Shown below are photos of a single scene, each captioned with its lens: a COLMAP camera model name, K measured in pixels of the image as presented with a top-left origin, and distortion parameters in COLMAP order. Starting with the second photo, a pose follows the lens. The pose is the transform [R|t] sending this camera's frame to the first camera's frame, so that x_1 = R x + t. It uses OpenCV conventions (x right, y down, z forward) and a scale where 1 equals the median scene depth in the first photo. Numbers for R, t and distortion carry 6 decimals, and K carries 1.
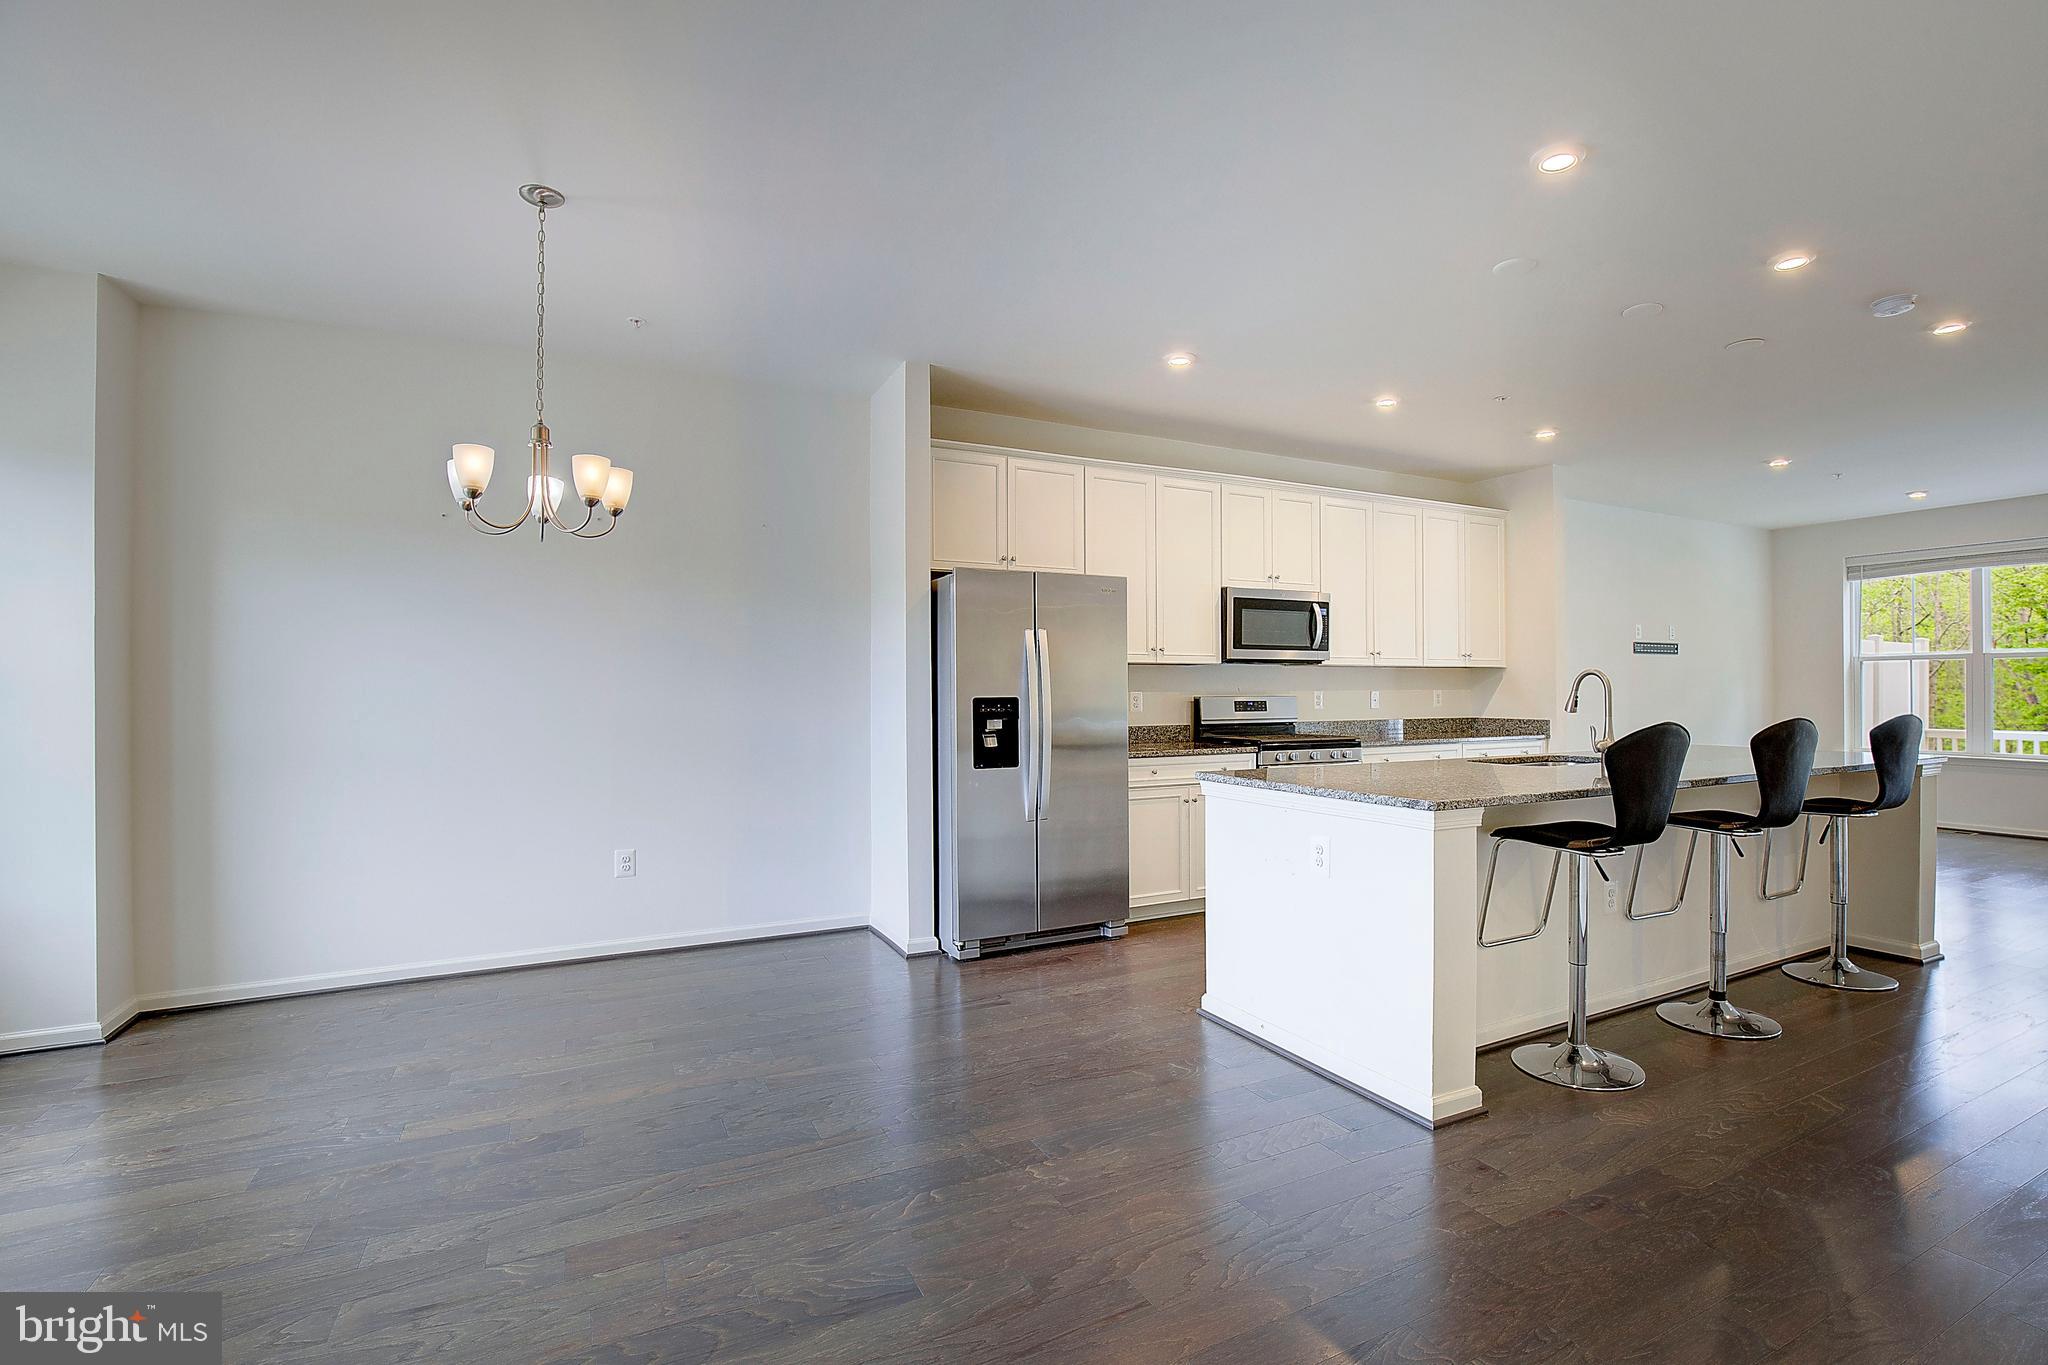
lens RADIAL K [[948.3, 0, 1042.4], [0, 948.3, 689.1], [0, 0, 1]] dist [-0.029117, 0.001175]
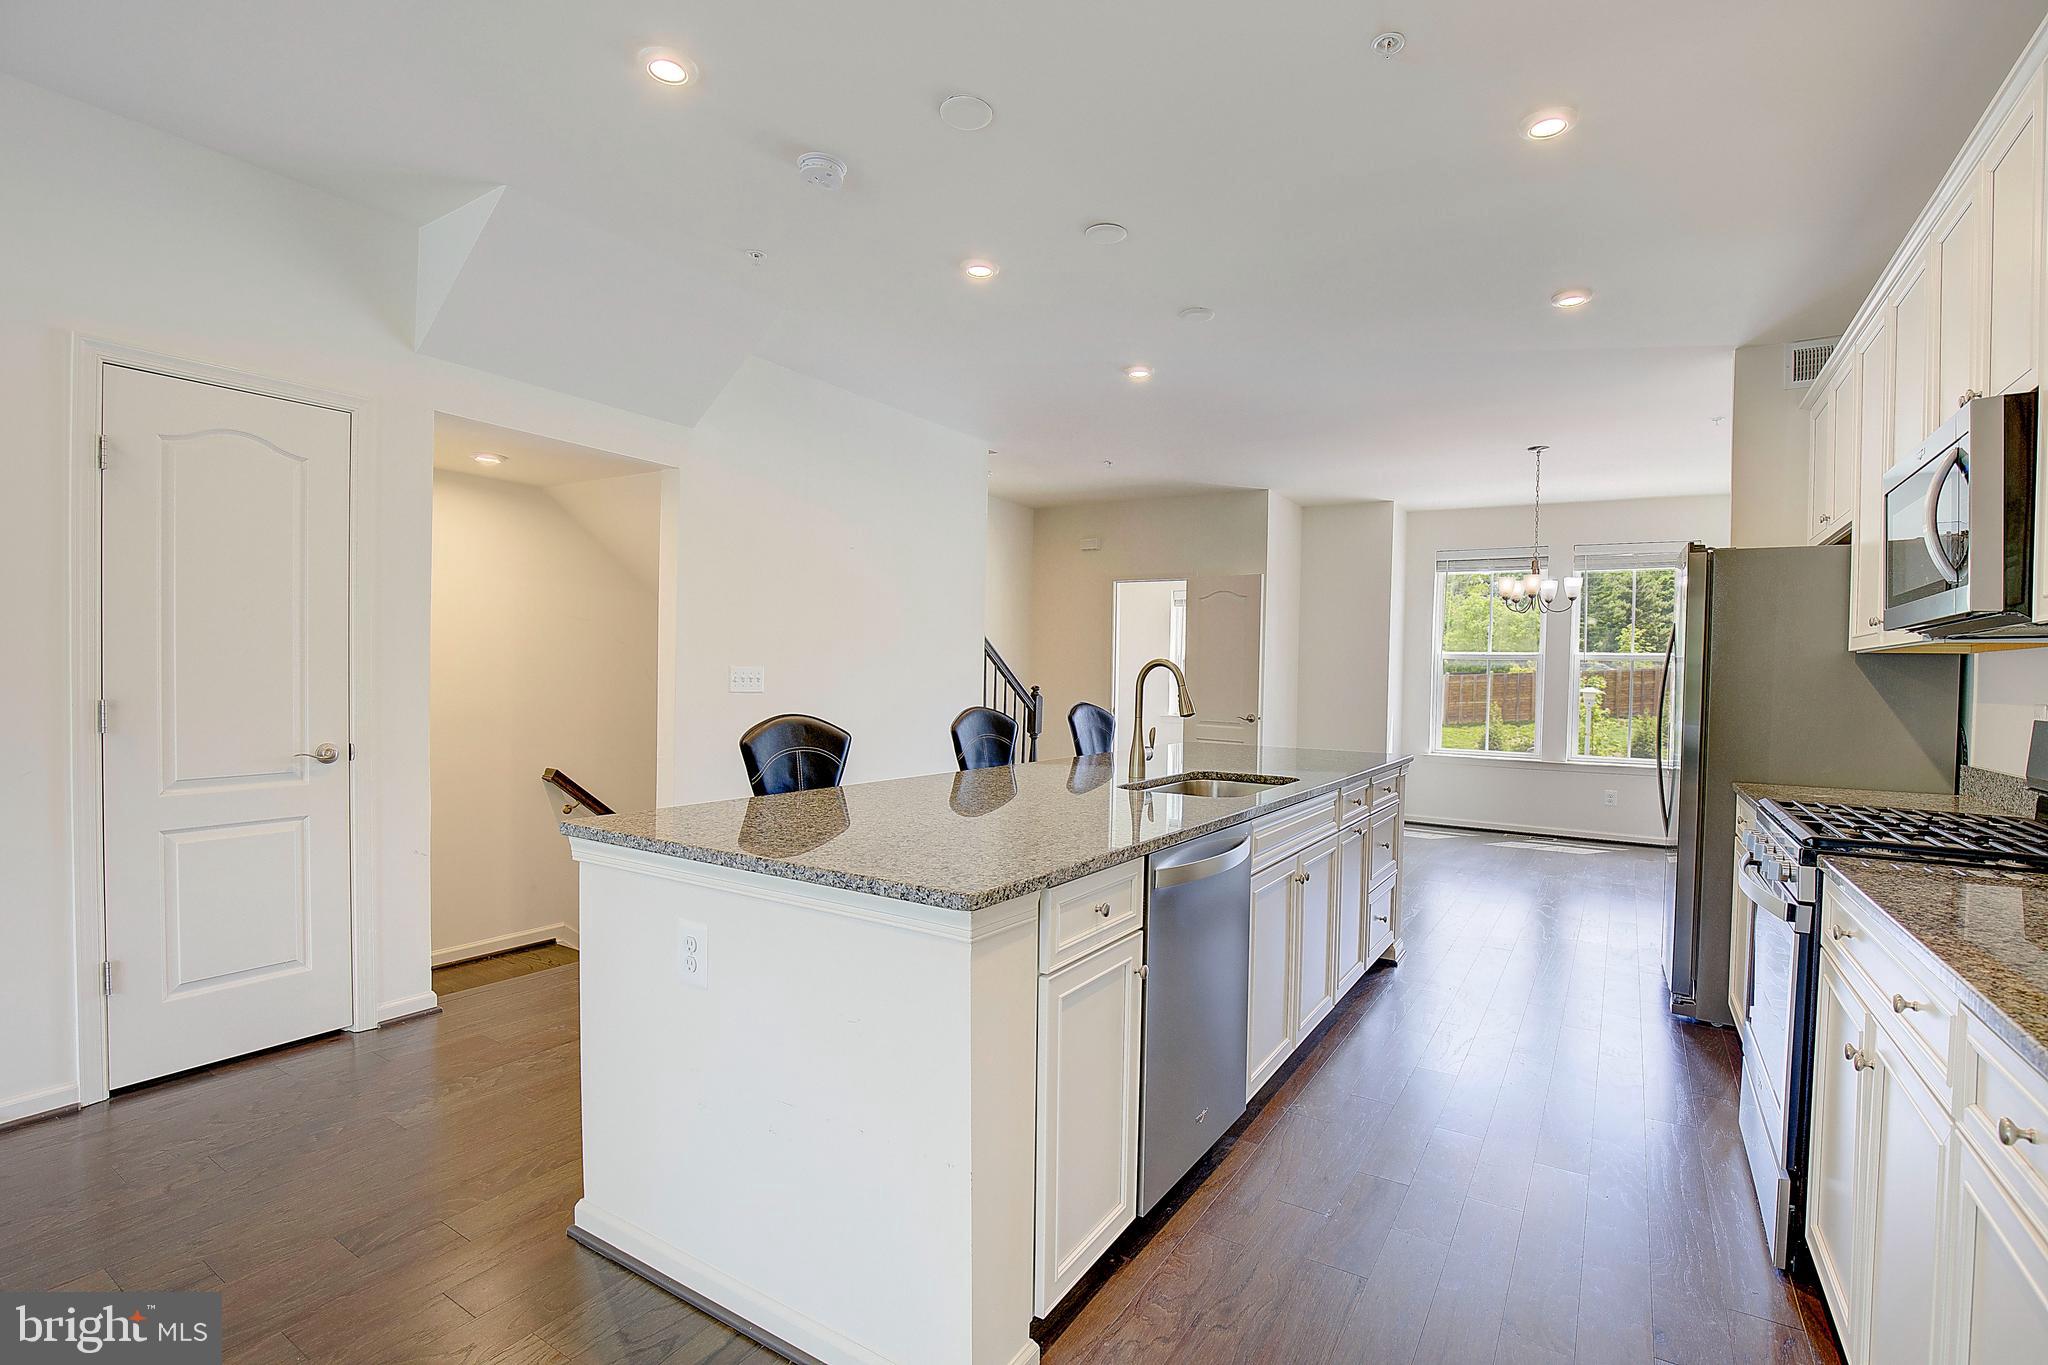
lens RADIAL K [[938.9, 0, 1036.0], [0, 938.9, 683.7], [0, 0, 1]] dist [-0.024061, 0.000333]
pose [[-0.866911, -0.006784, -0.498417, 0.769665], [-0.015676, 0.999784, 0.013656, -0.006443], [0.498216, 0.019651, -0.866830, 1.189088]]
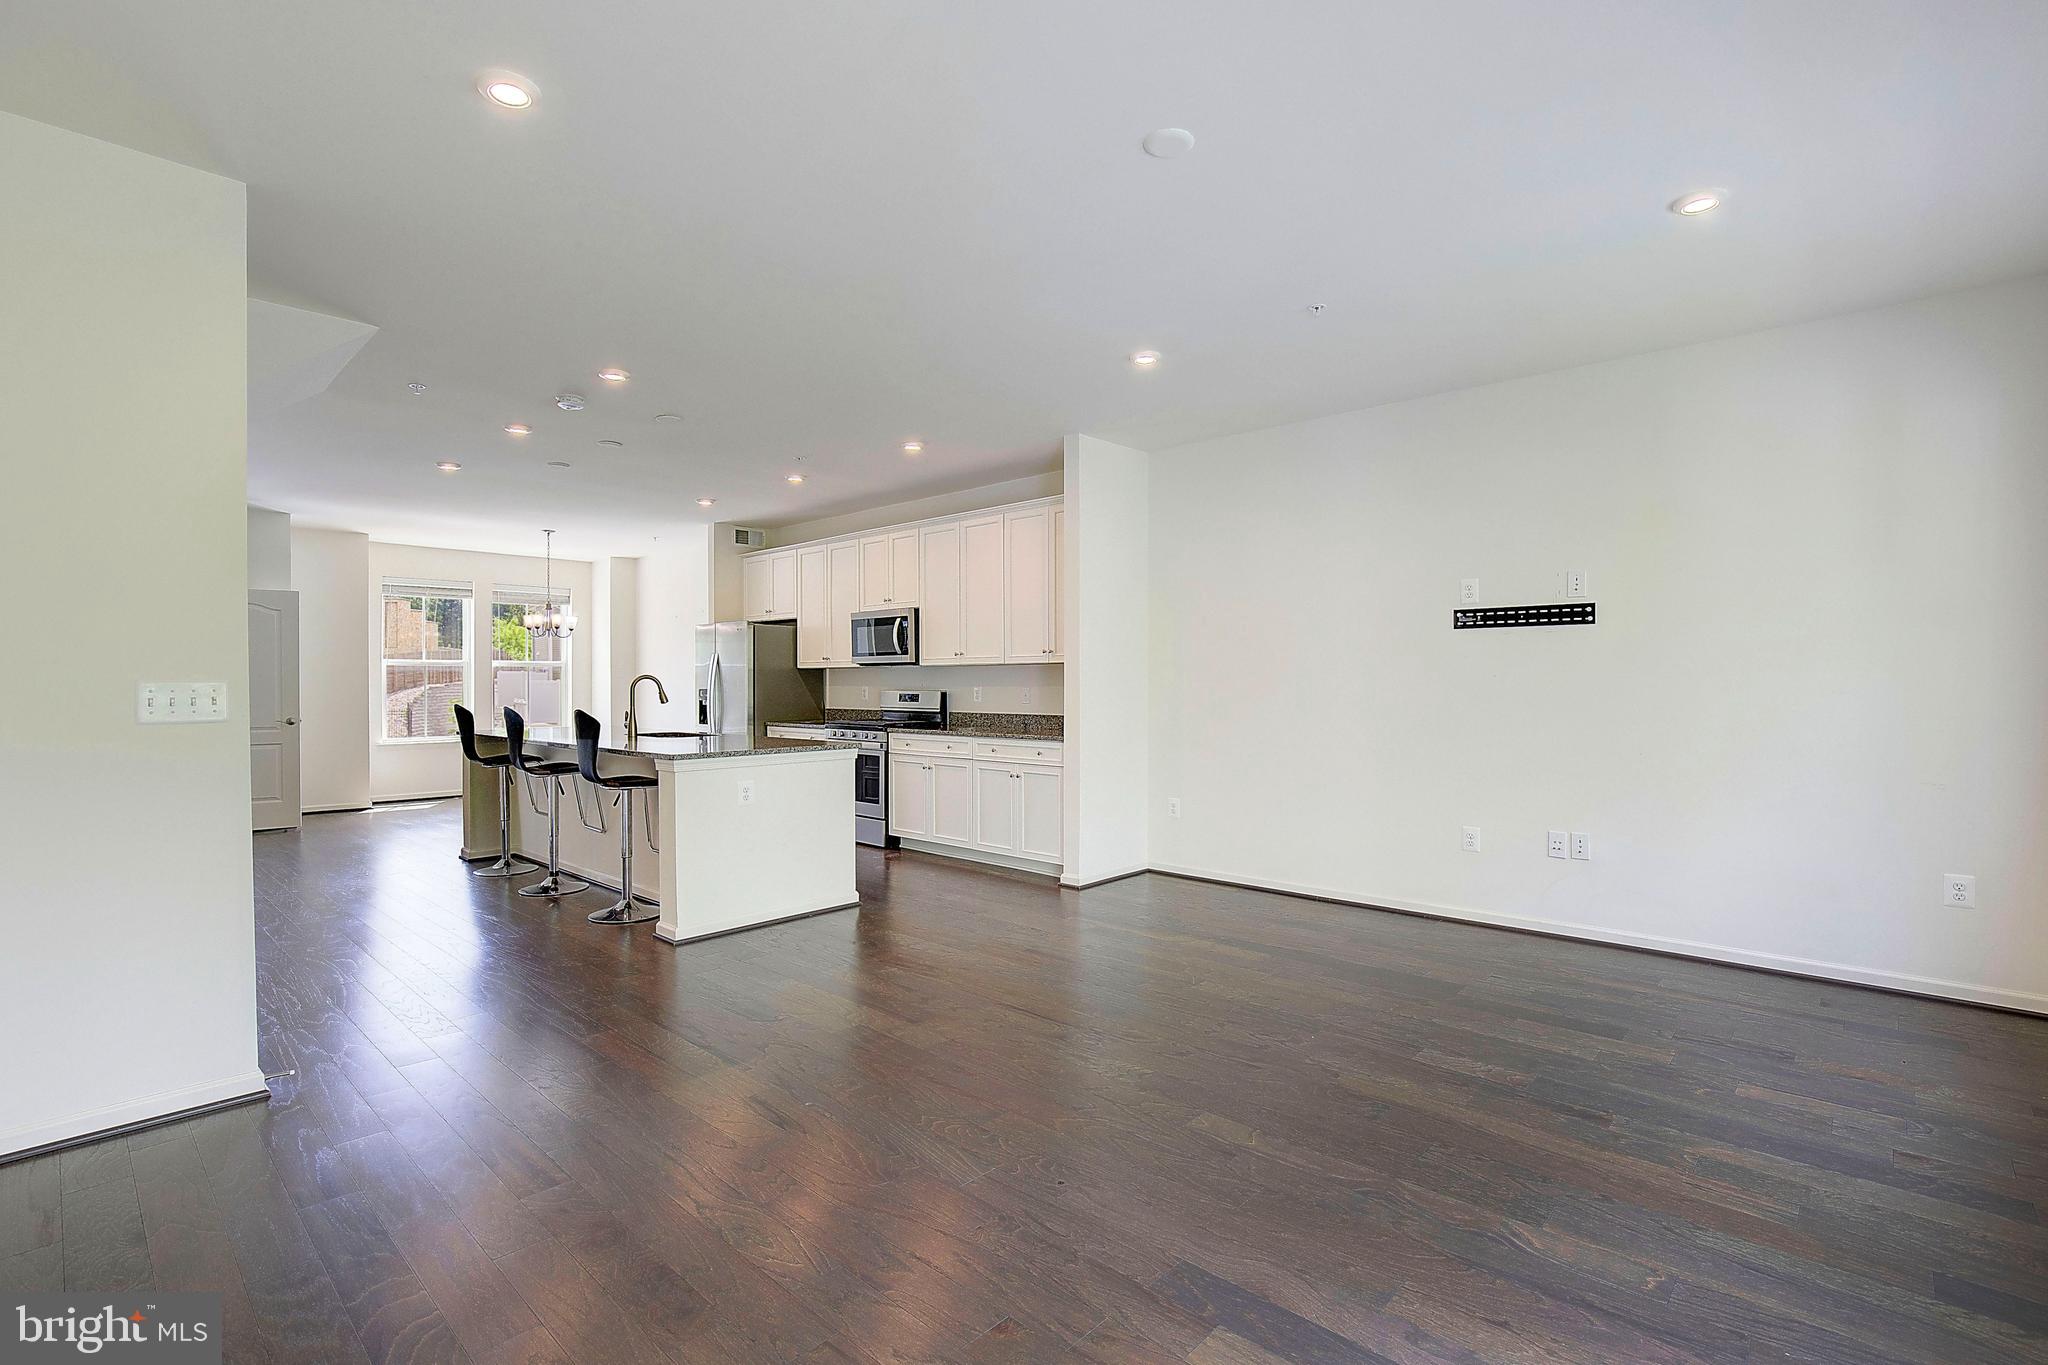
lens RADIAL K [[938.9, 0, 1036.0], [0, 938.9, 683.7], [0, 0, 1]] dist [-0.024061, 0.000333]
pose [[0.336281, 0.007268, -0.941734, 1.614639], [0.003708, 0.999952, 0.009042, -0.013375], [0.941754, -0.006532, 0.336238, 0.789691]]
